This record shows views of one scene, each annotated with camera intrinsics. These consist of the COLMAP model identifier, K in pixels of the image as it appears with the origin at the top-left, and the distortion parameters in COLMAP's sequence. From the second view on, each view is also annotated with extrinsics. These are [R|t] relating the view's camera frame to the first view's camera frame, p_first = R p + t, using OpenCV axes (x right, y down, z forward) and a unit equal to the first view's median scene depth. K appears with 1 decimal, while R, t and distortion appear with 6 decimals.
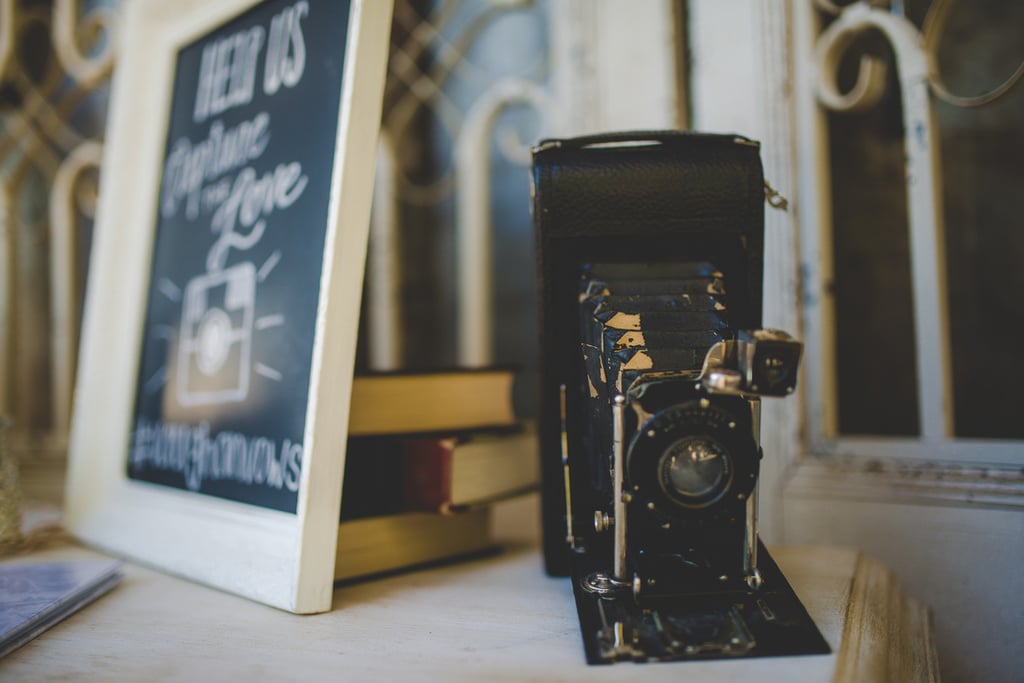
lens RADIAL K [[988.7, 0, 512.0], [0, 988.7, 341.5], [0, 0, 1]] dist [-0.022865, -0.000080]
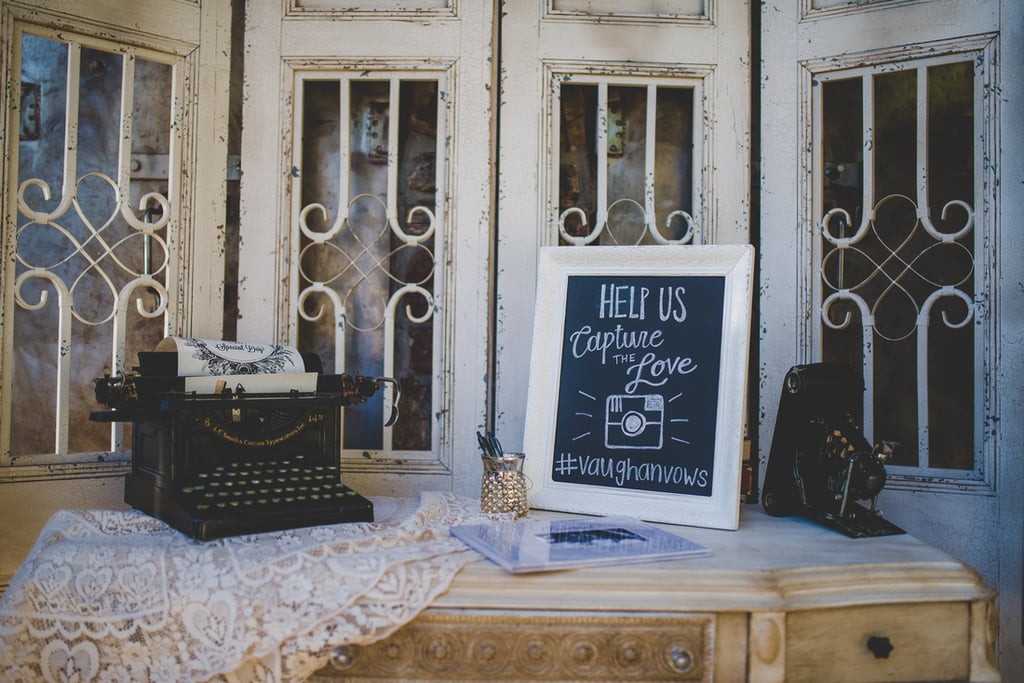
lens RADIAL K [[988.7, 0, 512.0], [0, 988.7, 341.5], [0, 0, 1]] dist [-0.022865, -0.000080]
pose [[0.923787, 0.045206, 0.380228, -1.471882], [-0.042516, 0.998976, -0.015476, -0.147667], [-0.380538, -0.001869, 0.924763, -1.066949]]
